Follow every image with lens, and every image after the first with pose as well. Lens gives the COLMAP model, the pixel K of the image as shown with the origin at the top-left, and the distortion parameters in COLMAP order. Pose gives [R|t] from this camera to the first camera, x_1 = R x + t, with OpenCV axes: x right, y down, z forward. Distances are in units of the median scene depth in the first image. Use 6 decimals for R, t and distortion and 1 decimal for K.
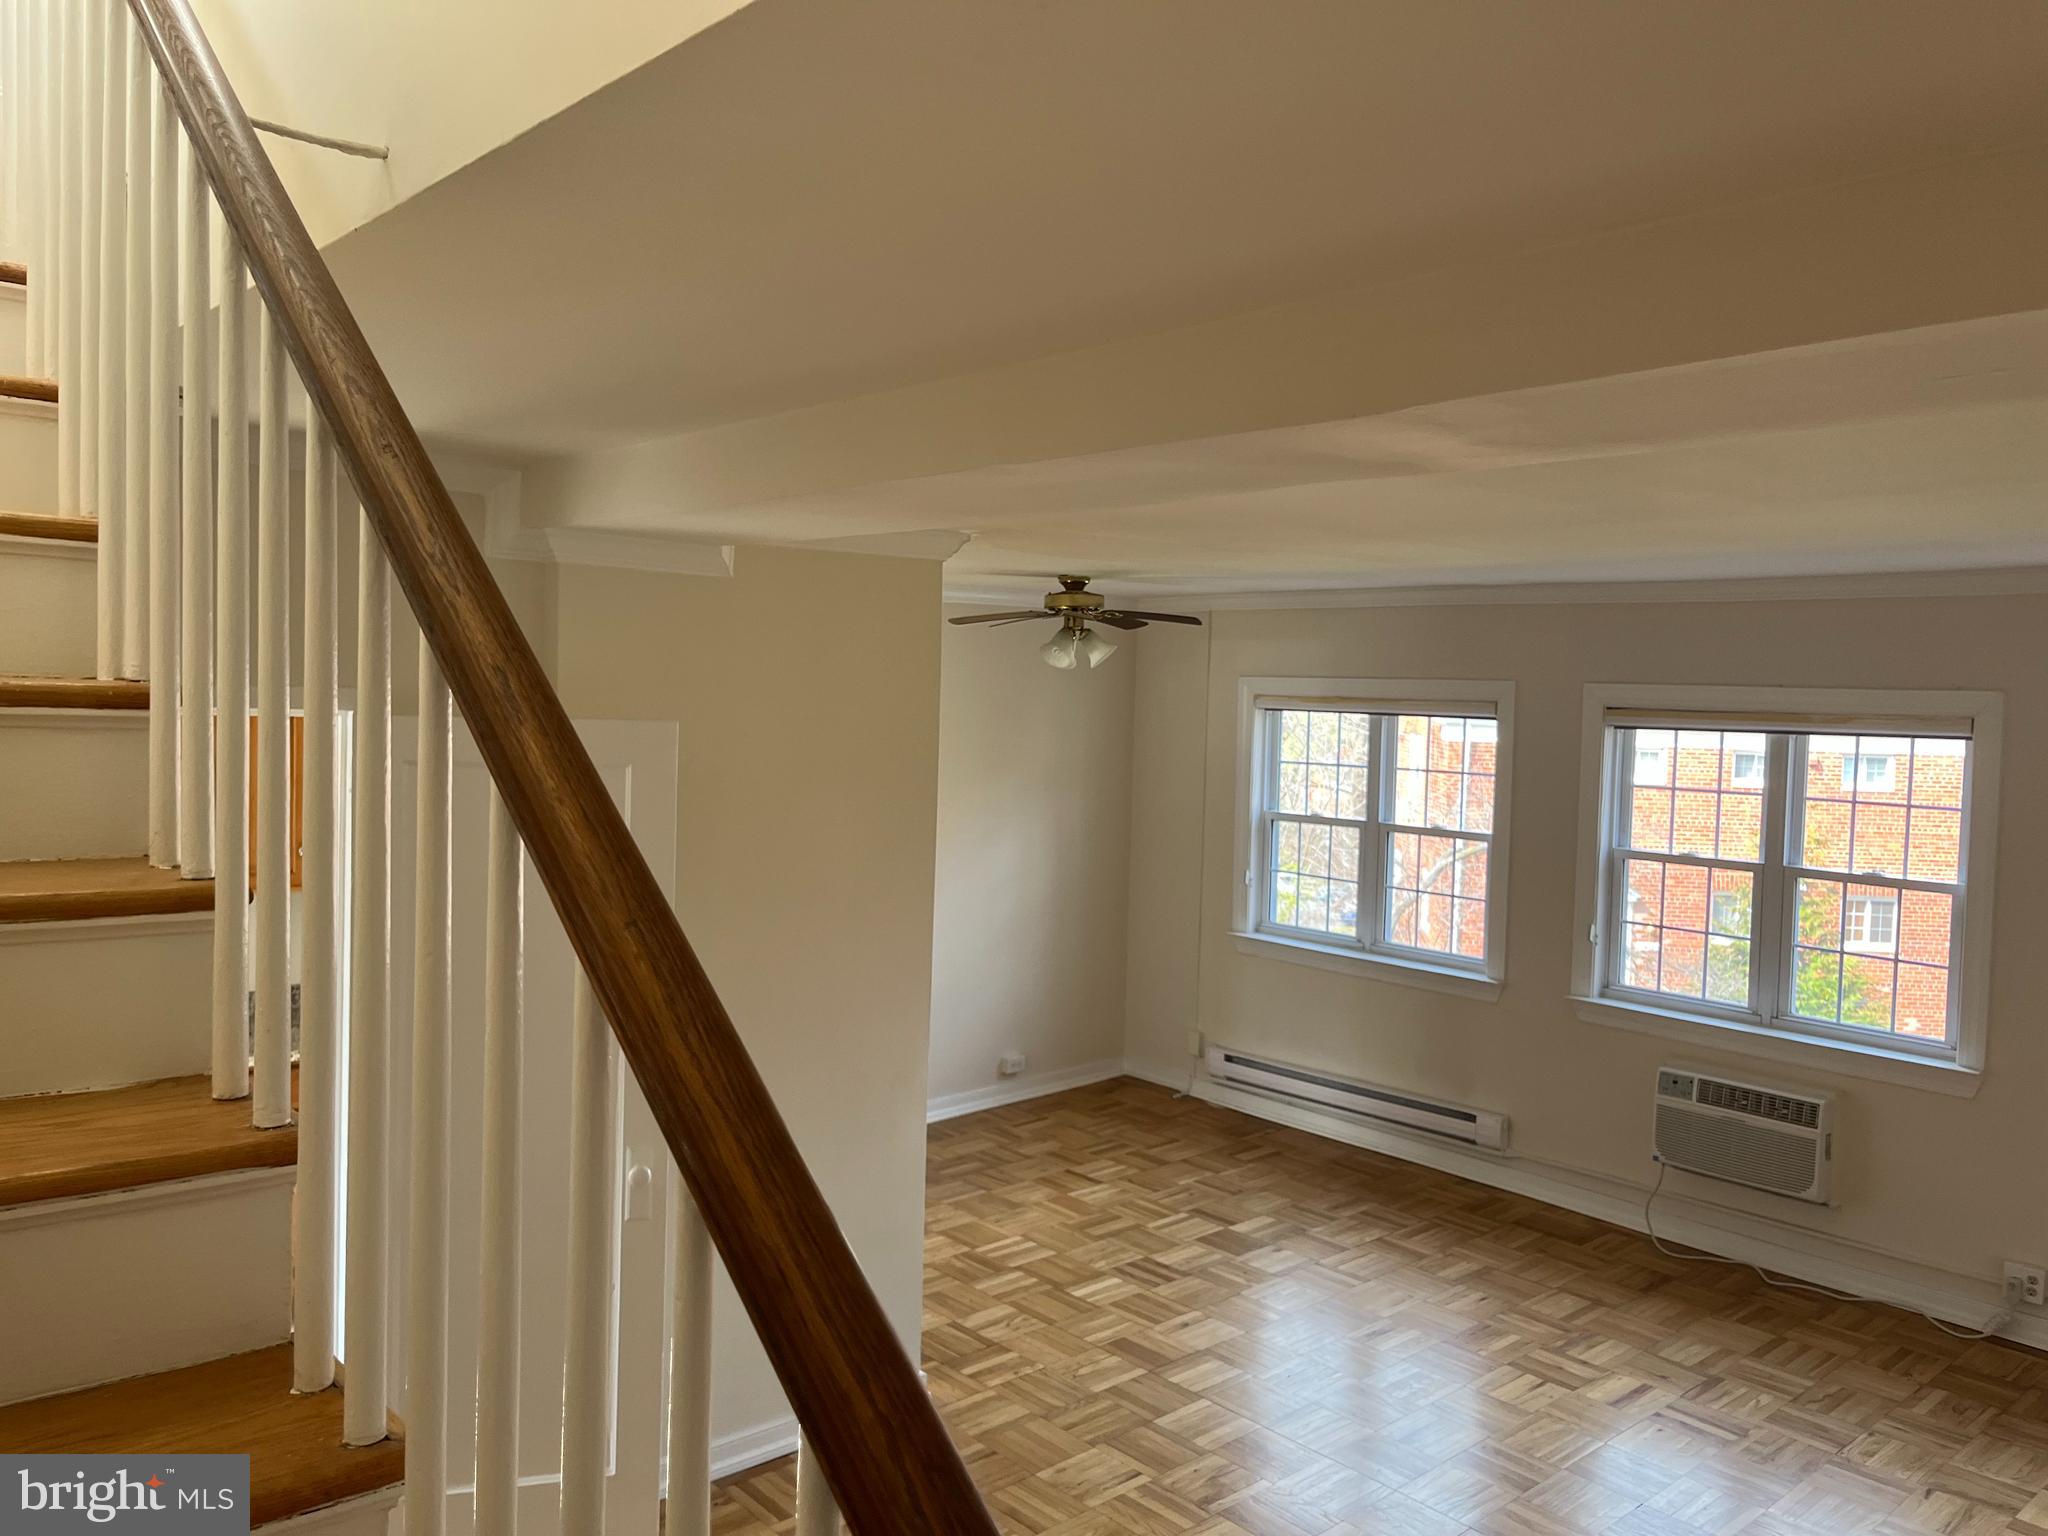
lens RADIAL K [[1572.8, 0, 1036.0], [0, 1572.8, 771.3], [0, 0, 1]] dist [0.077814, -0.094845]
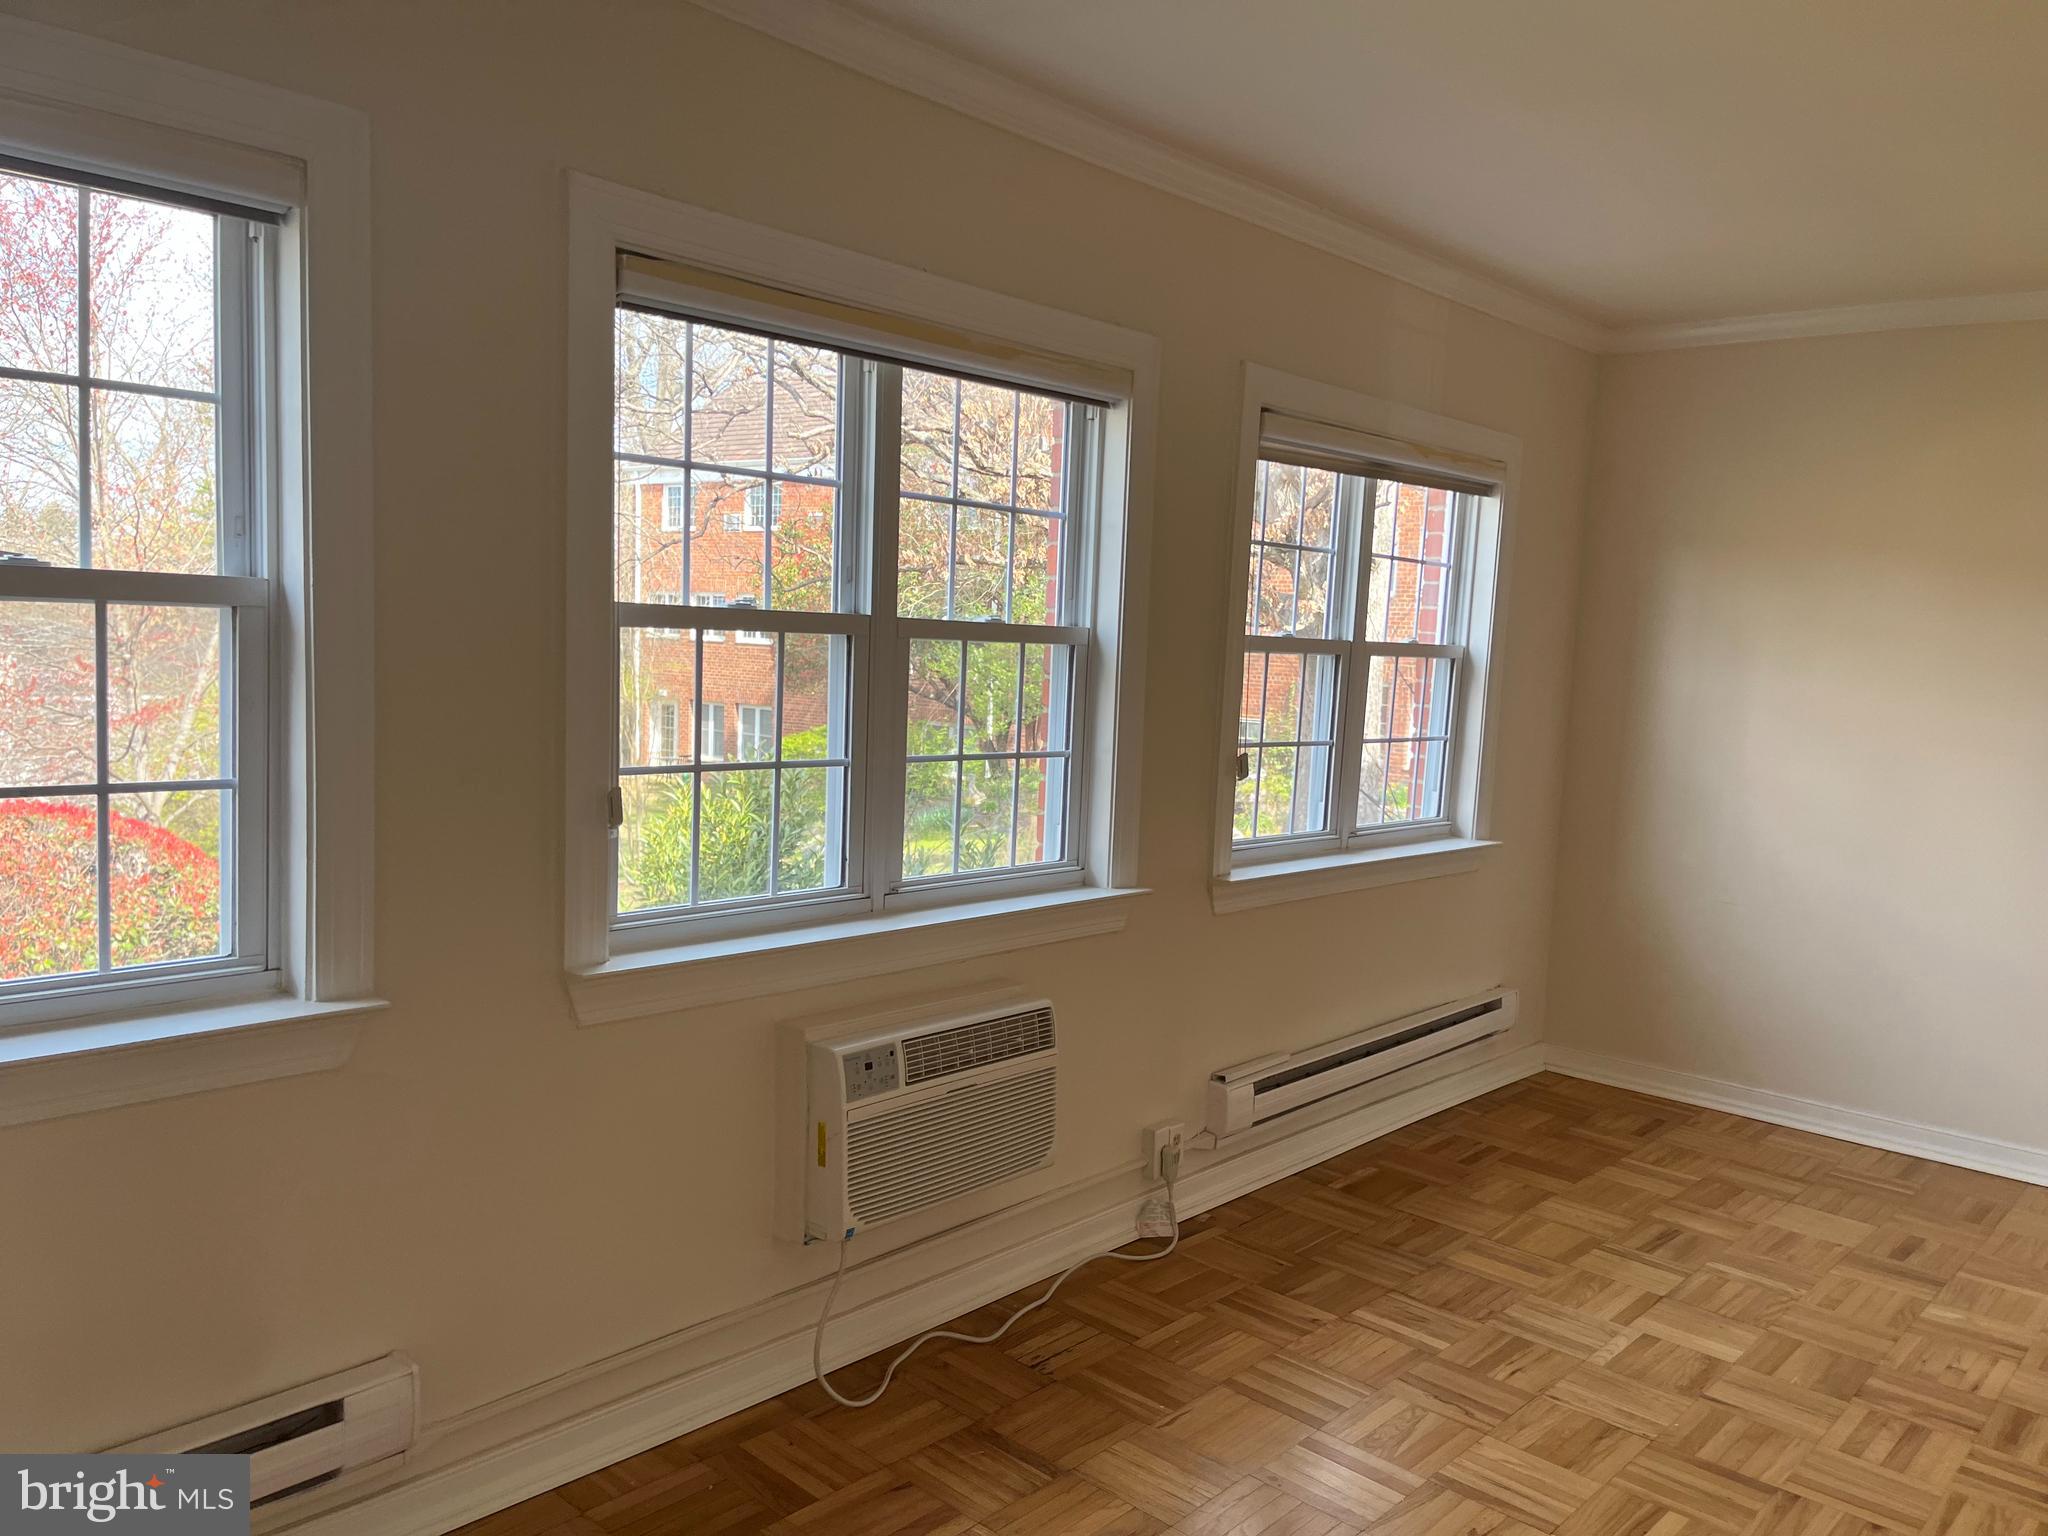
lens RADIAL K [[1554.9, 0, 1023.4], [0, 1554.9, 812.7], [0, 0, 1]] dist [0.053311, 0.000401]
pose [[-0.113090, -0.141765, 0.983419, -0.067282], [0.012814, 0.989478, 0.144112, 0.049733], [-0.993502, 0.028899, -0.110084, 1.014433]]
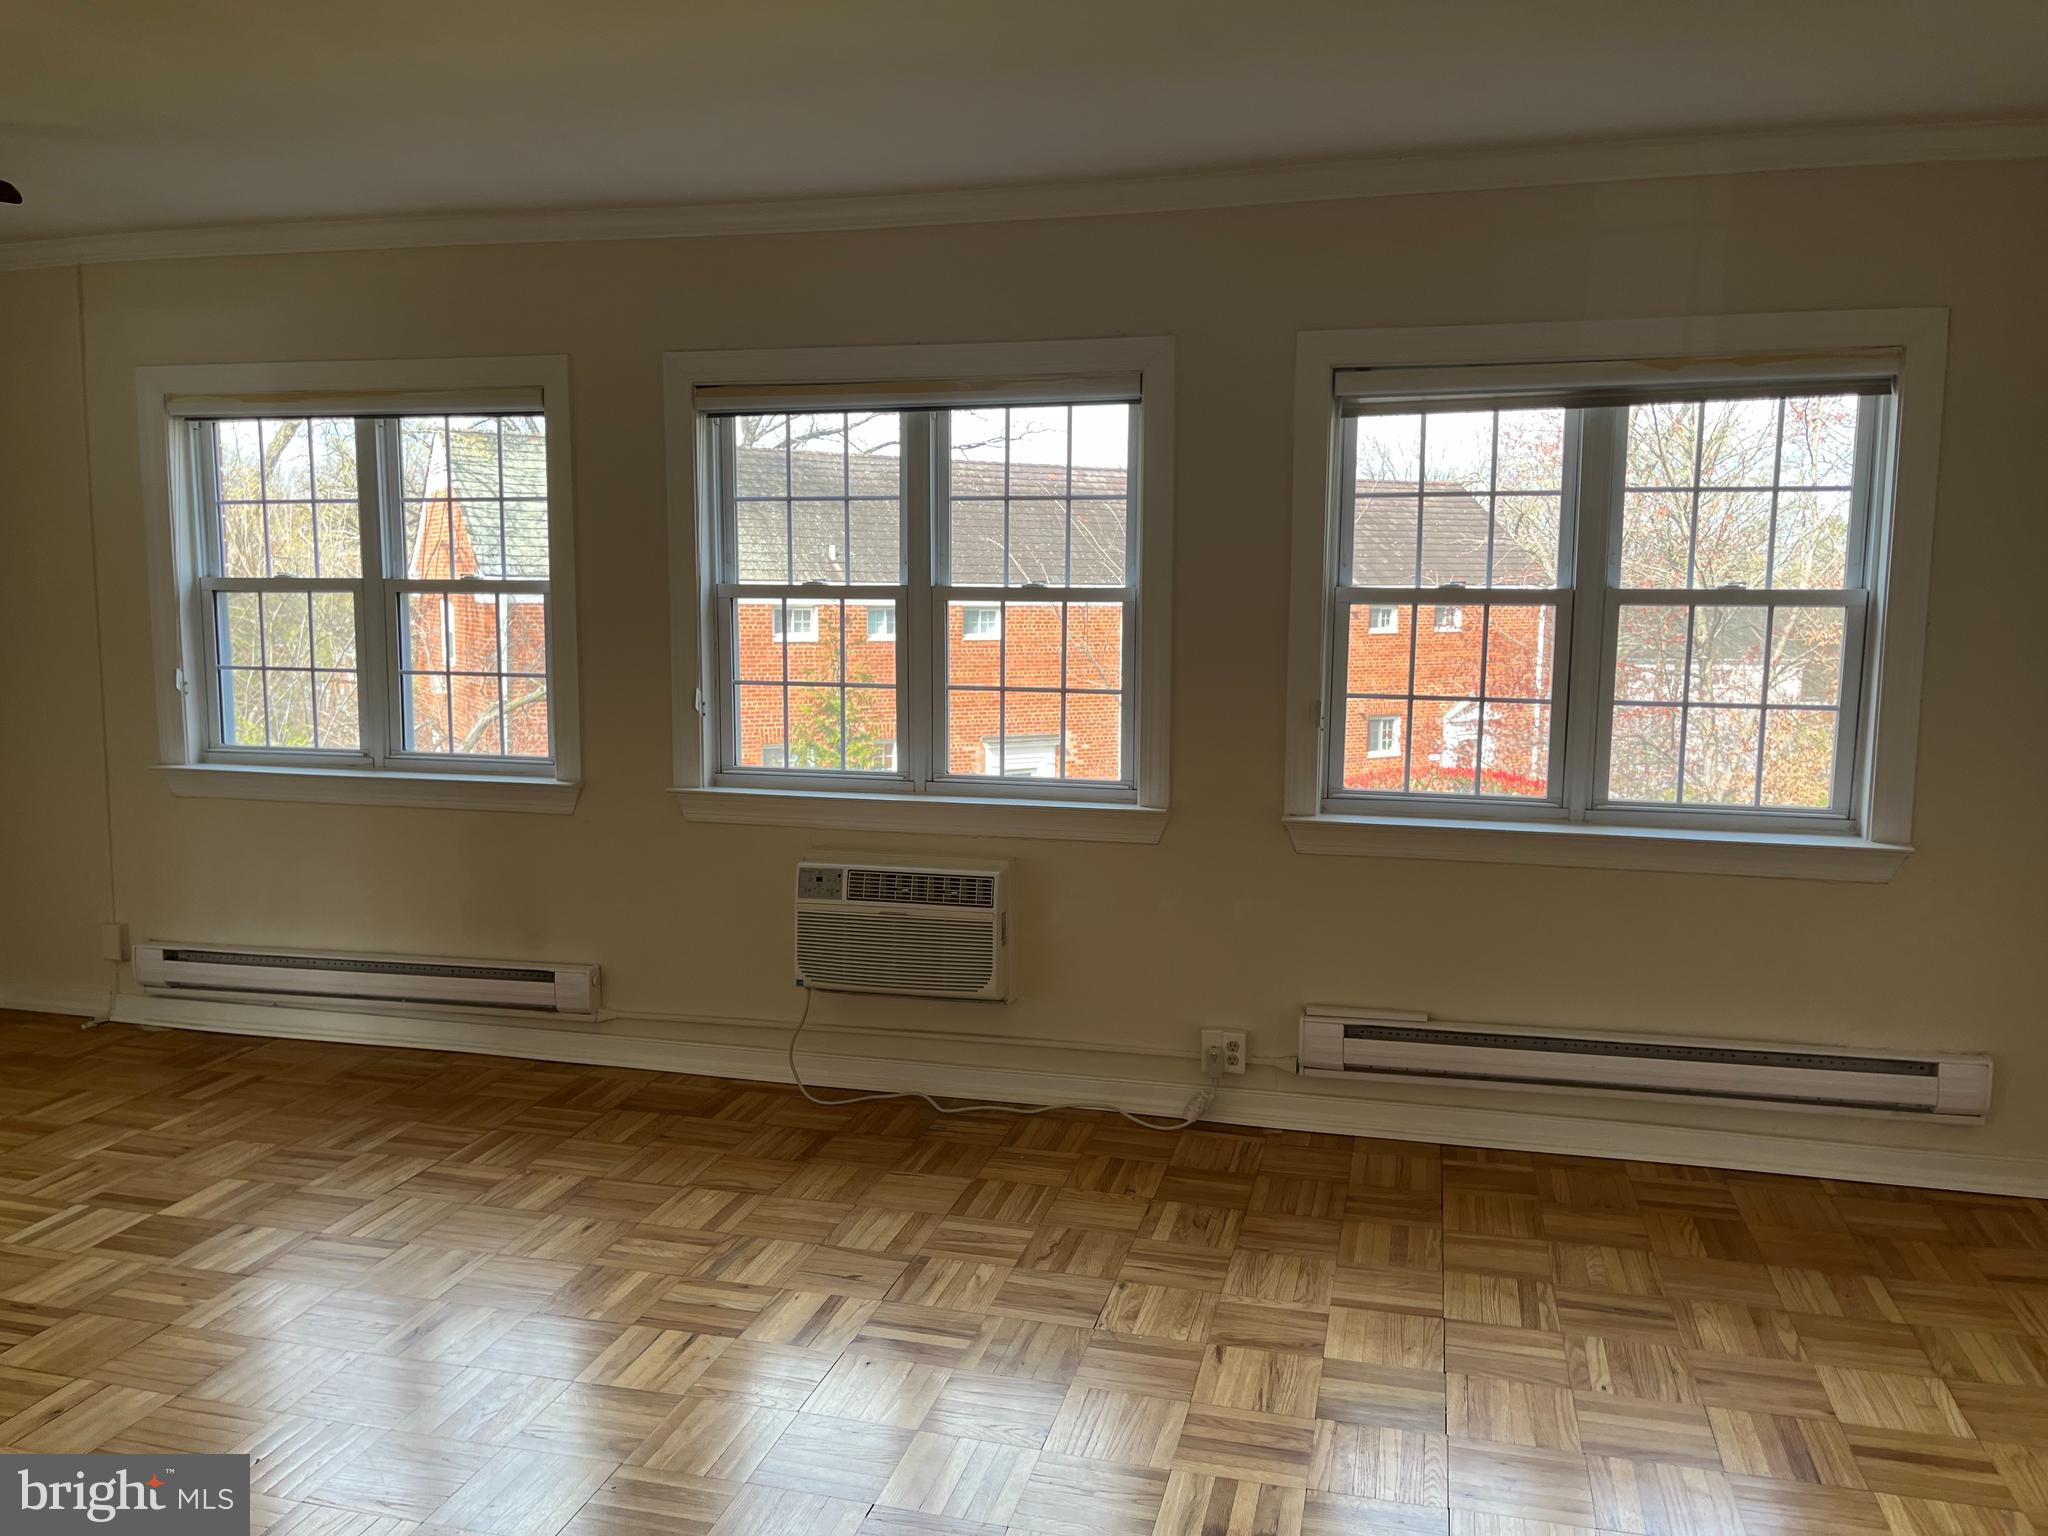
lens RADIAL K [[1572.8, 0, 1036.0], [0, 1572.8, 771.3], [0, 0, 1]] dist [0.077814, -0.094845]
pose [[0.830213, -0.082813, 0.551260, 0.080758], [0.045684, 0.995685, 0.080776, 0.090272], [-0.555571, -0.041878, 0.830414, 0.328884]]
